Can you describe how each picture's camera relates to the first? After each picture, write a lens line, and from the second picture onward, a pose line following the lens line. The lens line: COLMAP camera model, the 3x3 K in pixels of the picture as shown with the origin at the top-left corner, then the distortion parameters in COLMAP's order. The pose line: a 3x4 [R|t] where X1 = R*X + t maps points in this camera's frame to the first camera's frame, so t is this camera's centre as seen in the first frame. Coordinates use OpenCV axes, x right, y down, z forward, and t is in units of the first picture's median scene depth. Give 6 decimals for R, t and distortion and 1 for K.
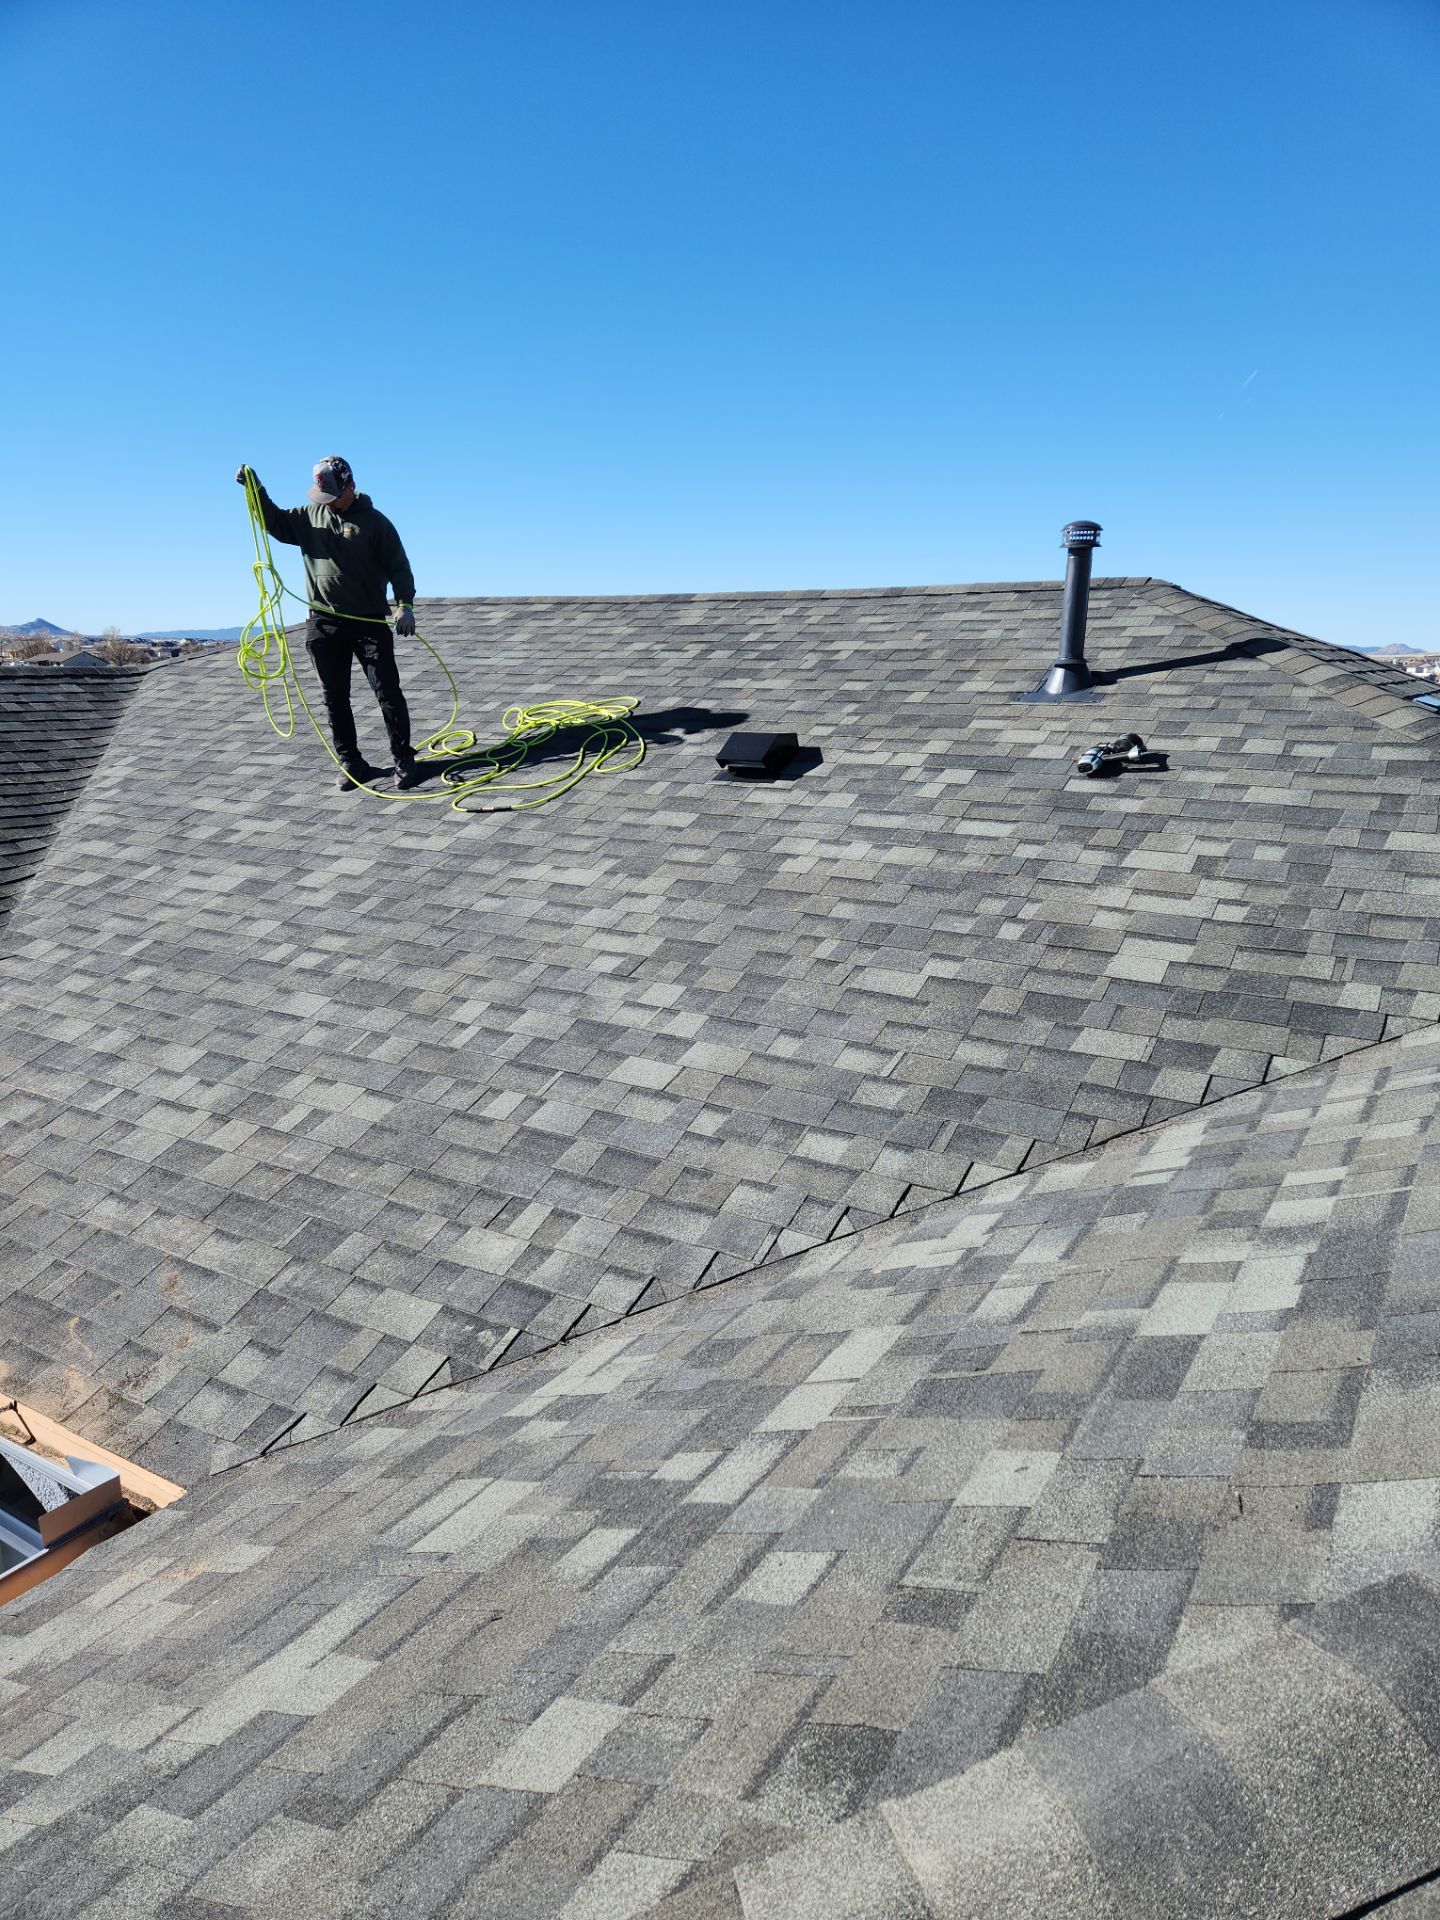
lens RADIAL K [[1276.8, 0, 719.2], [0, 1276.8, 976.0], [0, 0, 1]] dist [0.095128, -0.095909]
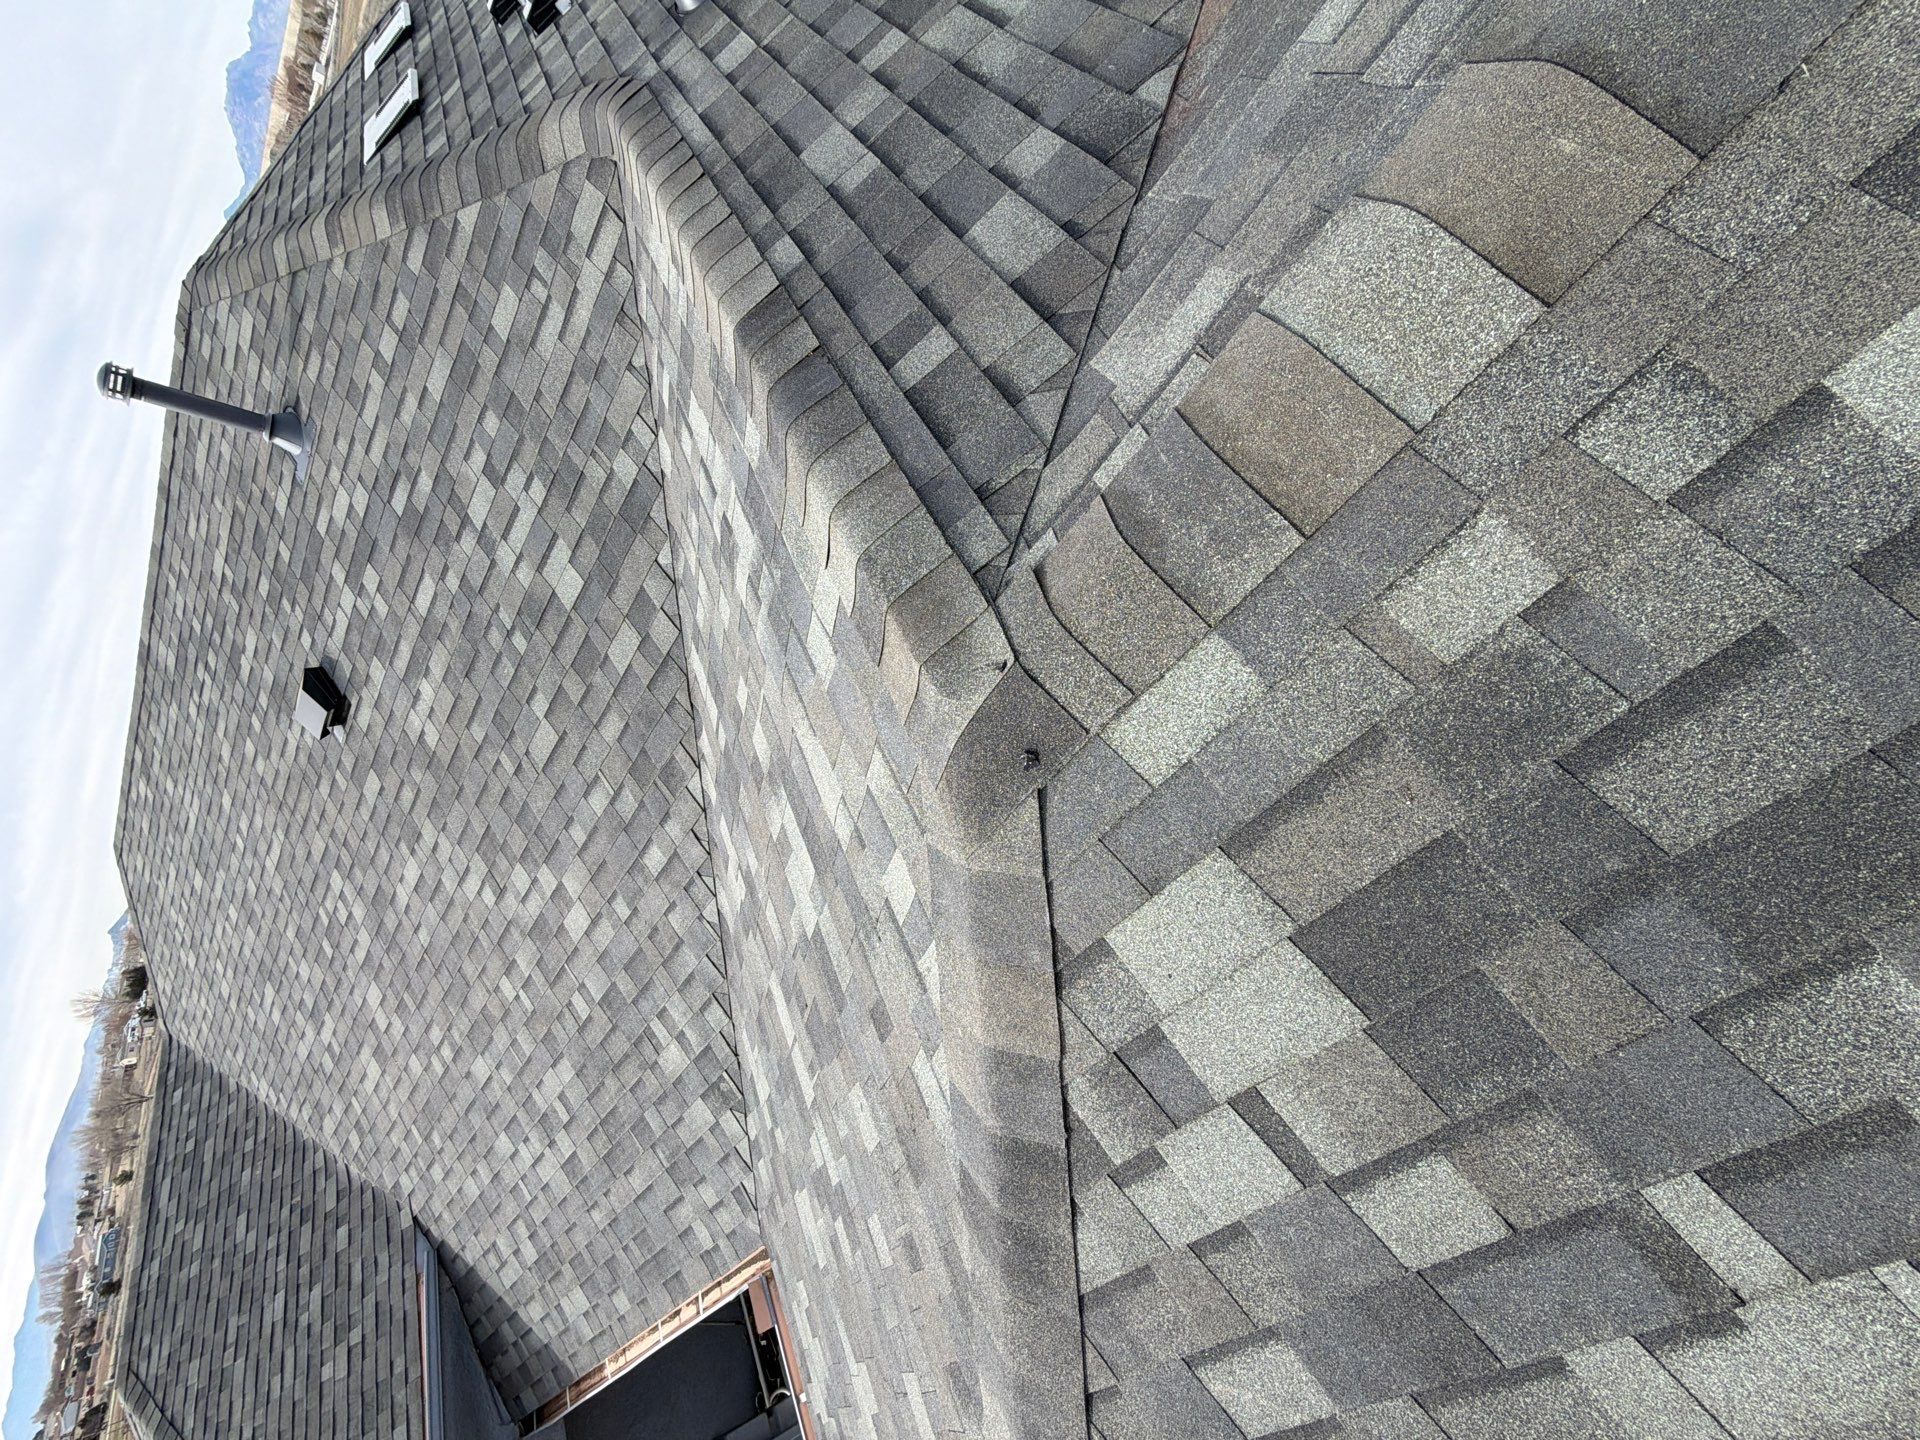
lens RADIAL K [[753.0, 0, 963.5], [0, 753.0, 723.4], [0, 0, 1]] dist [-0.002825, -0.000049]
pose [[0.275476, -0.953830, -0.119667, 0.348710], [0.827945, 0.172158, 0.533731, -0.052641], [-0.488487, -0.246108, 0.837145, 0.087936]]
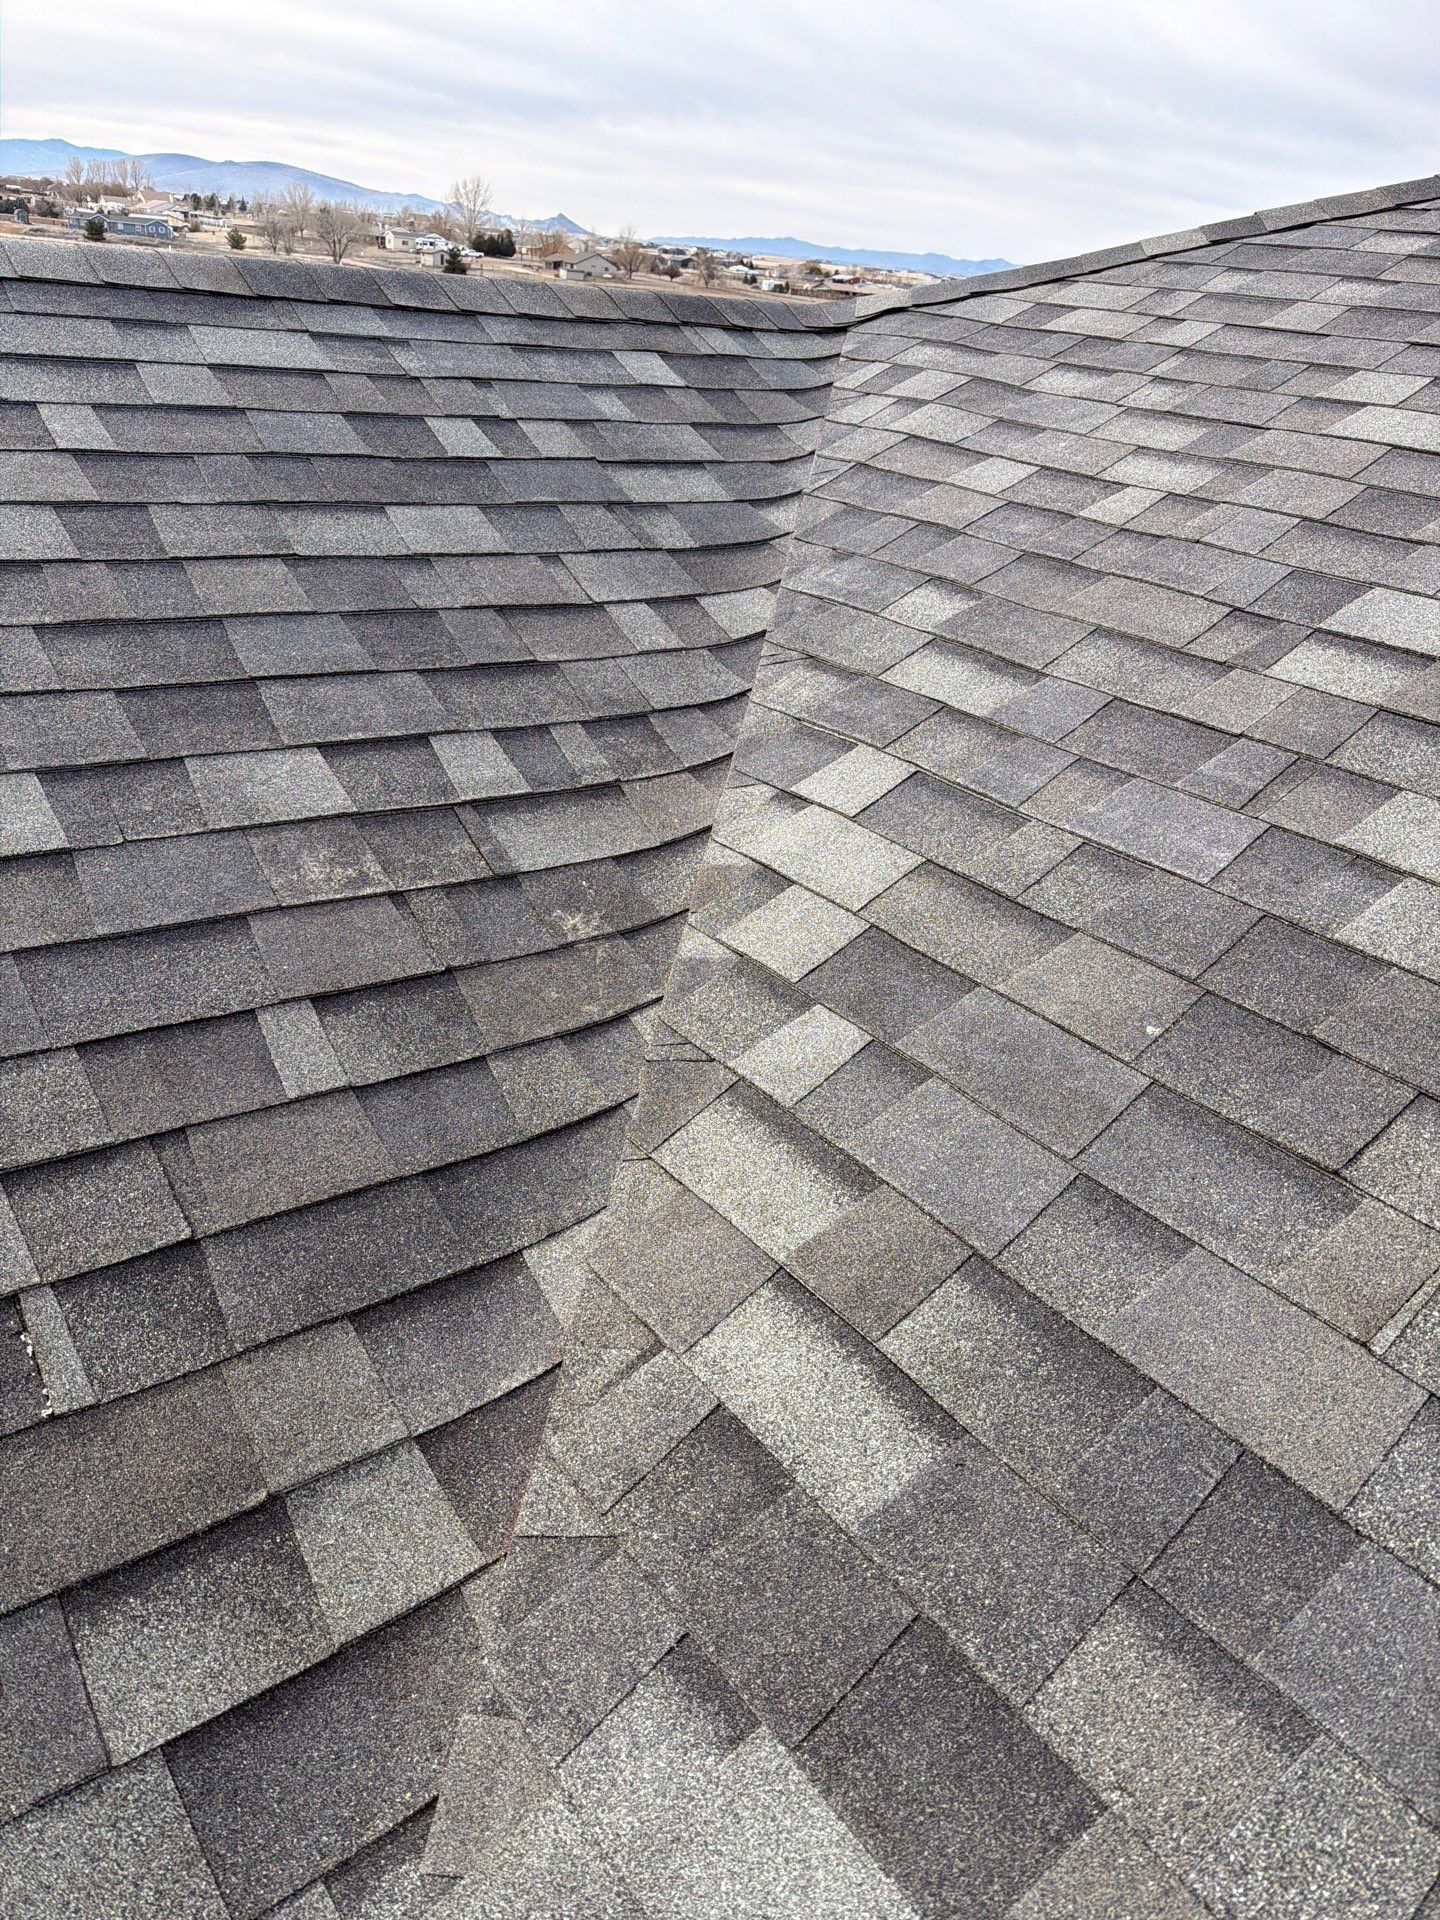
lens RADIAL K [[1312.9, 0, 708.4], [0, 1312.9, 962.2], [0, 0, 1]] dist [0.048234, -0.051459]
pose [[0.930569, 0.231900, -0.283308, -0.673651], [-0.162558, 0.955071, 0.247818, -0.310427], [0.328048, -0.184557, 0.926457, 1.278080]]
